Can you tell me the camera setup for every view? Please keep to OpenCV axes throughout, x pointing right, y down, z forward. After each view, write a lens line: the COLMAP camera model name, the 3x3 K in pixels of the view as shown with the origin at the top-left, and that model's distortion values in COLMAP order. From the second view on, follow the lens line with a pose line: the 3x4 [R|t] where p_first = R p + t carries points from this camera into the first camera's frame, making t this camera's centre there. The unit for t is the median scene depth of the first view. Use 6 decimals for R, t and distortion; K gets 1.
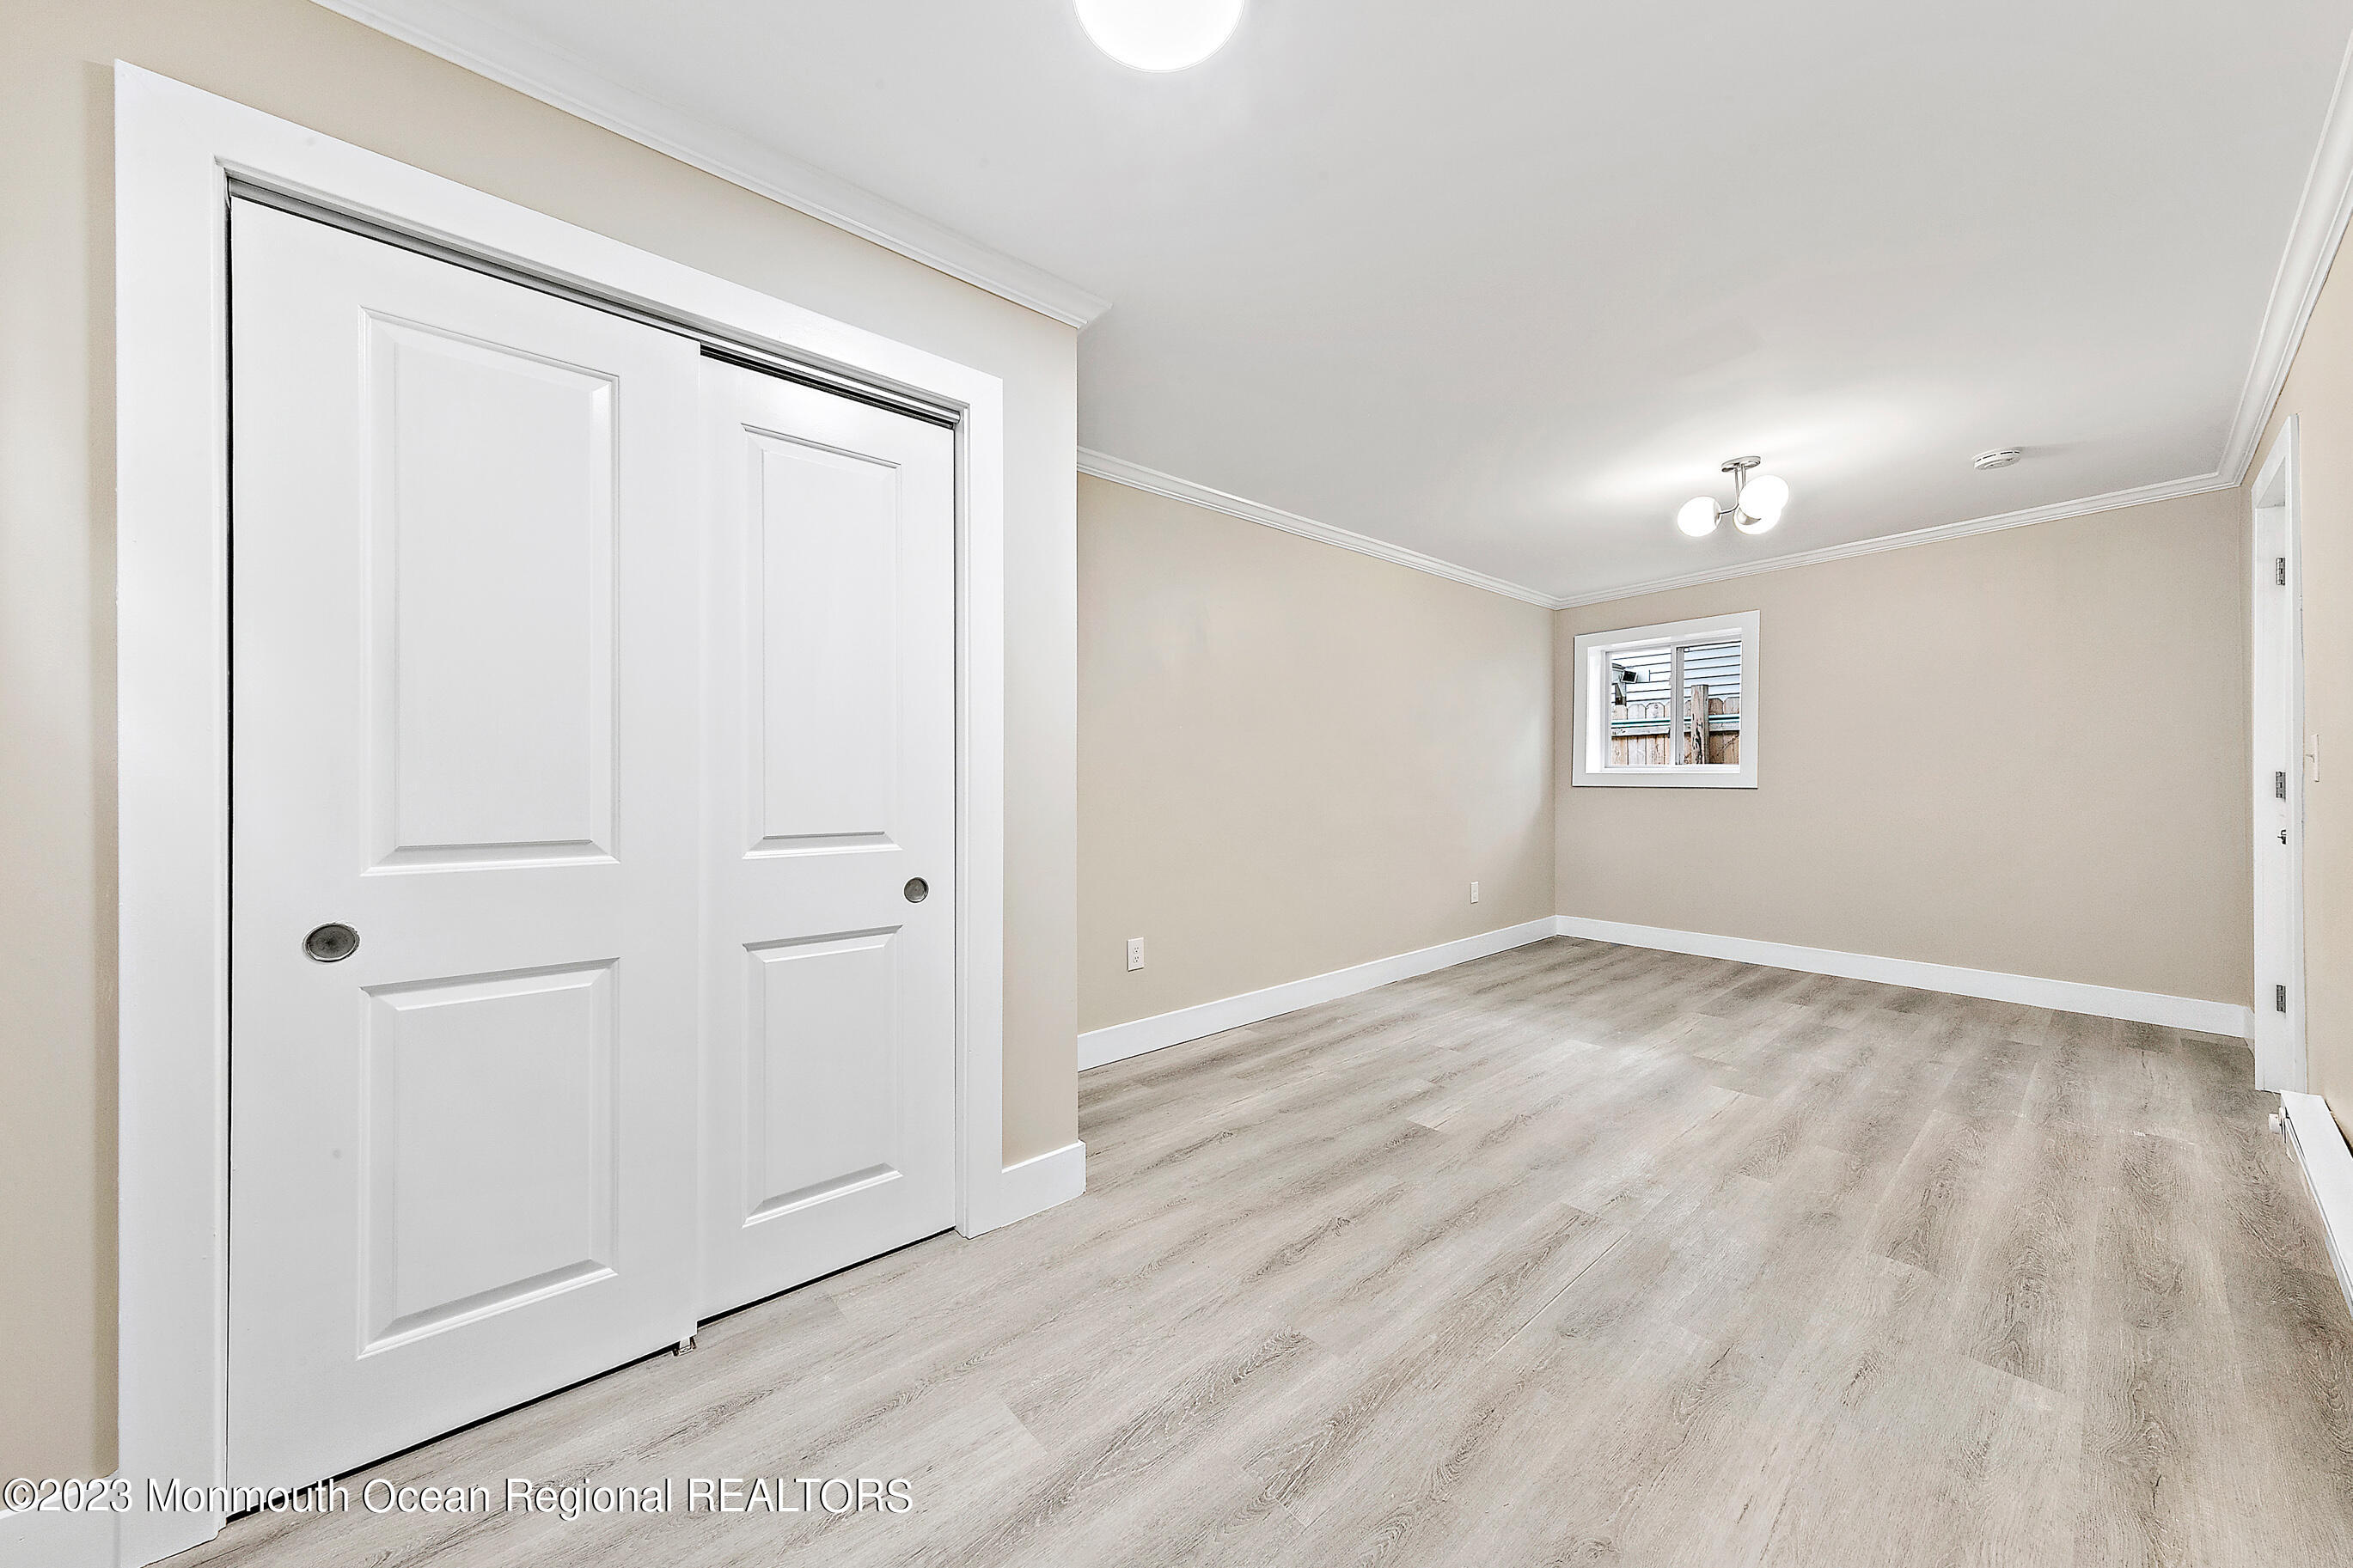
lens RADIAL K [[845.4, 0, 1170.6], [0, 845.4, 781.8], [0, 0, 1]] dist [0.016696, -0.000628]
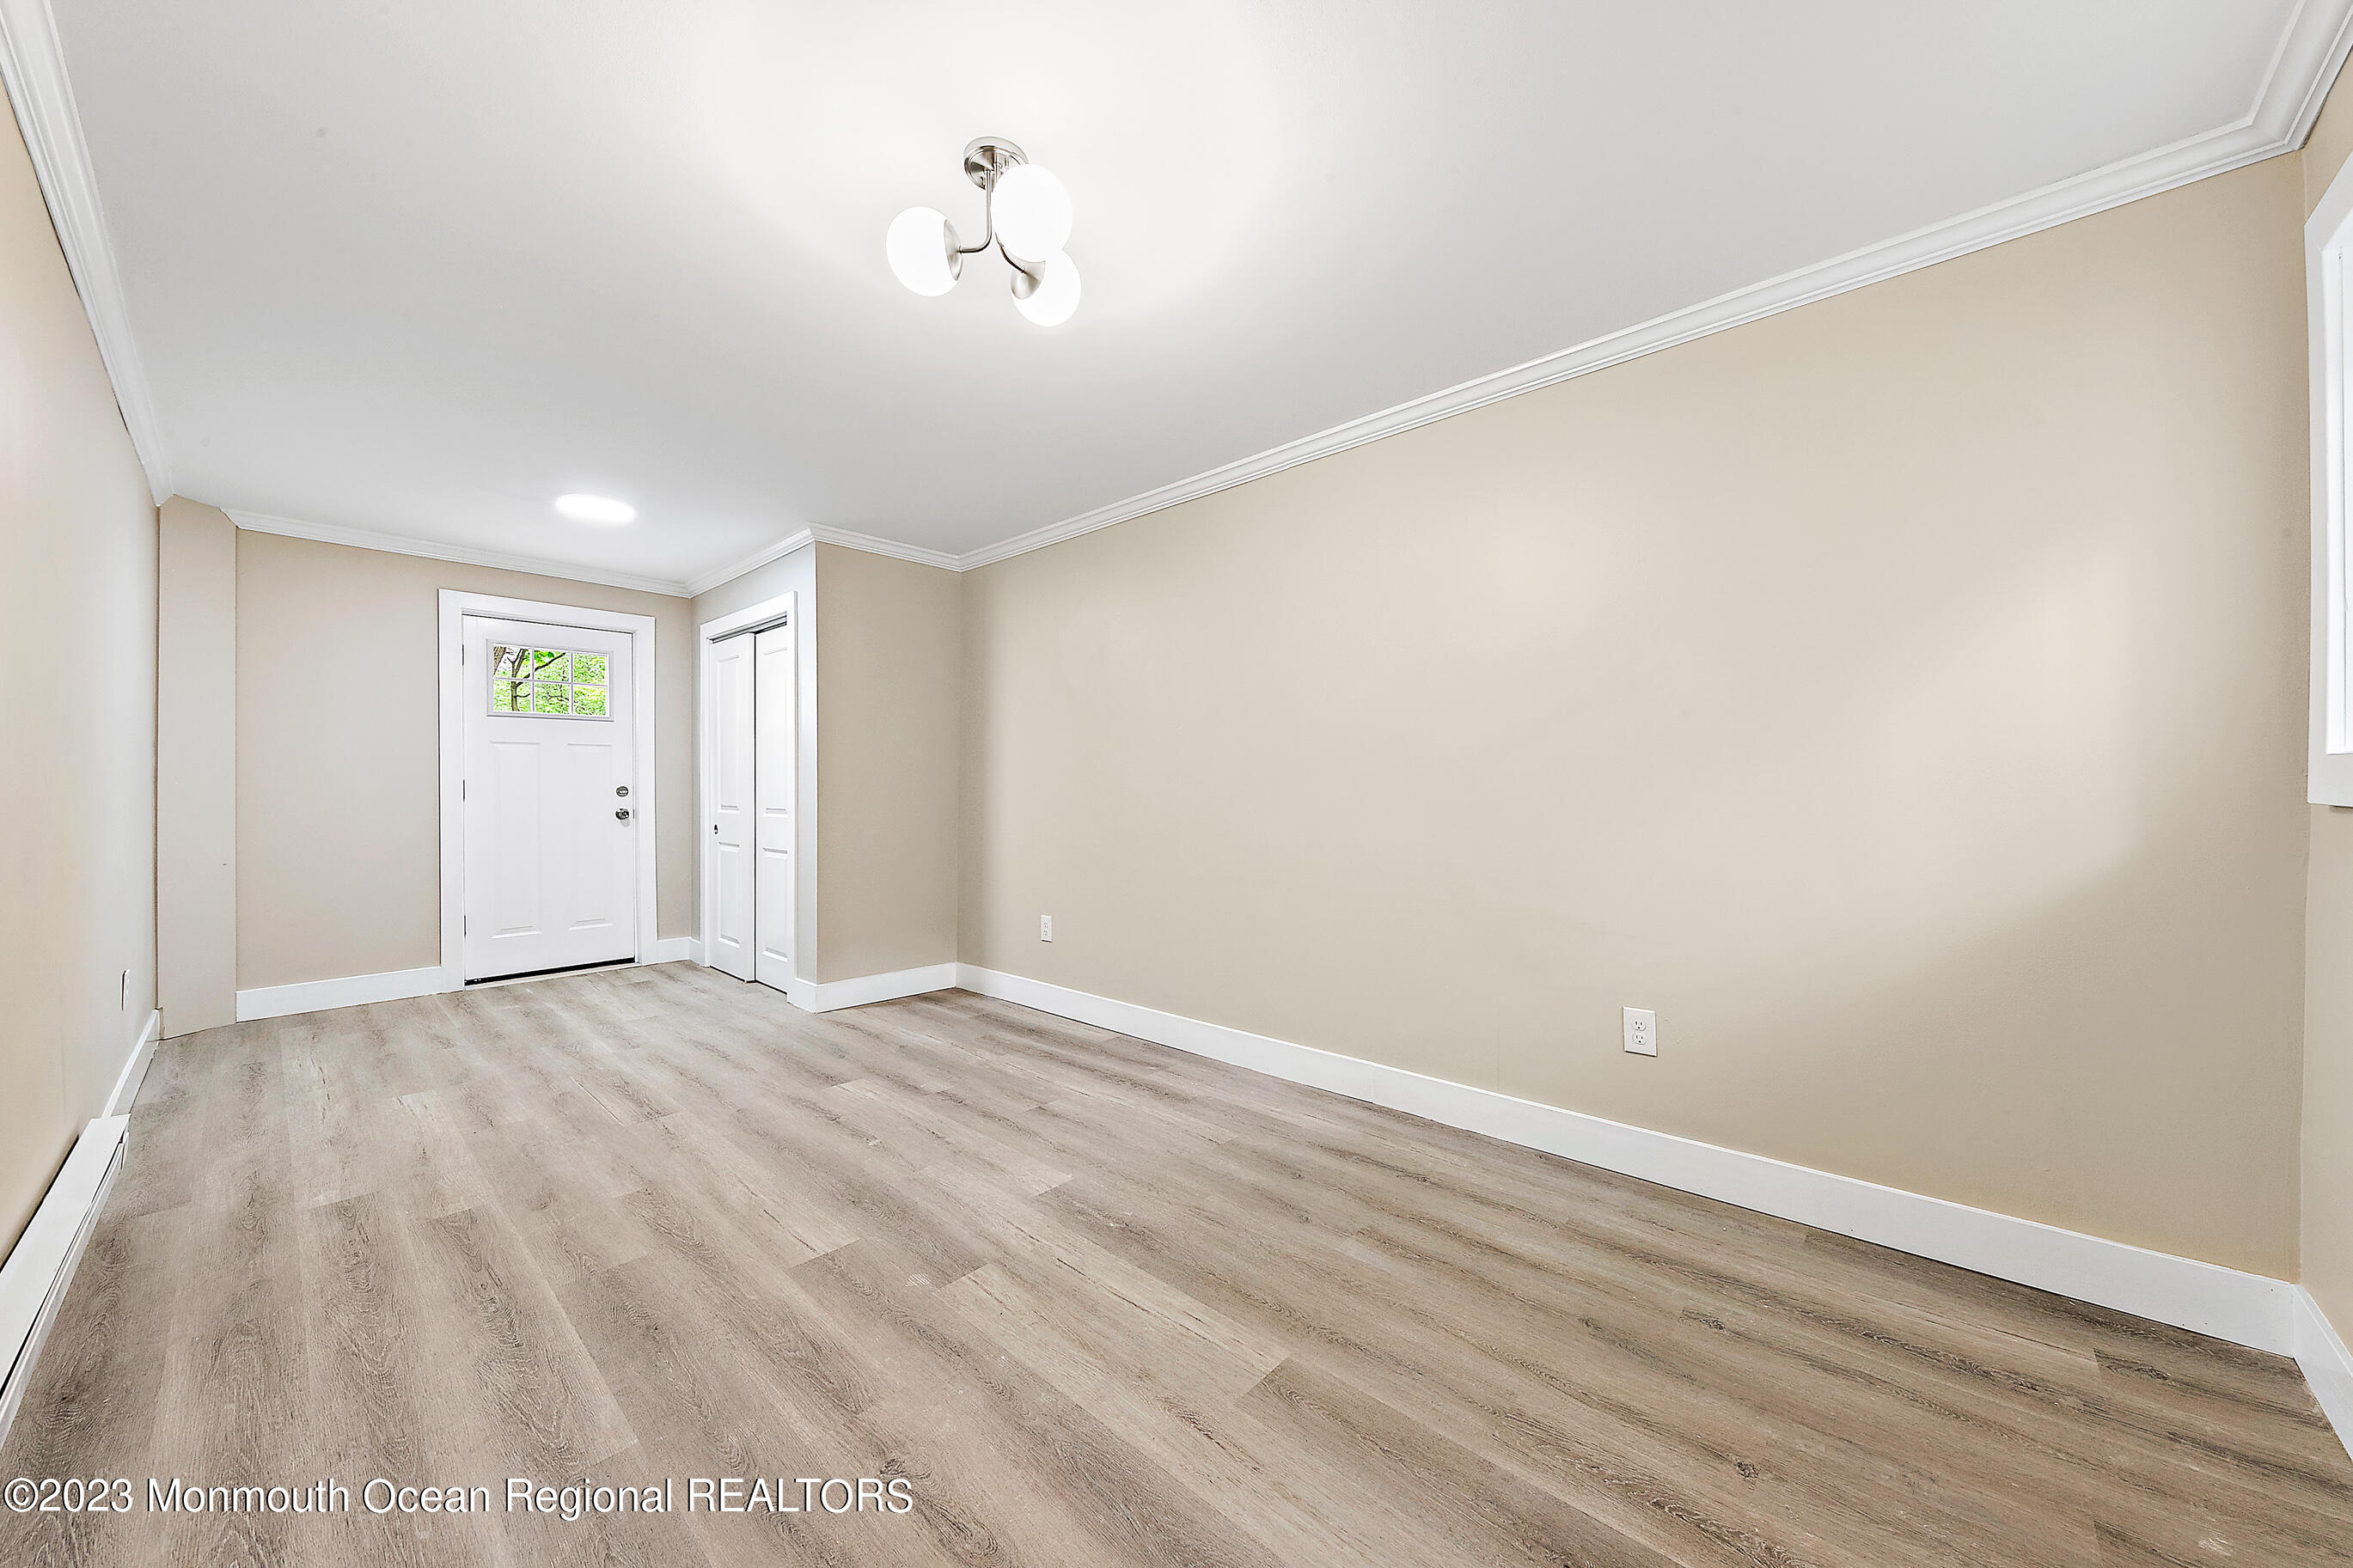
lens RADIAL K [[853.8, 0, 1183.1], [0, 853.8, 780.4], [0, 0, 1]] dist [0.001813, 0.000484]
pose [[0.090969, -0.007750, -0.995824, 1.585212], [0.002462, 0.999968, -0.007557, -0.002596], [0.995851, -0.001764, 0.090985, 1.419760]]
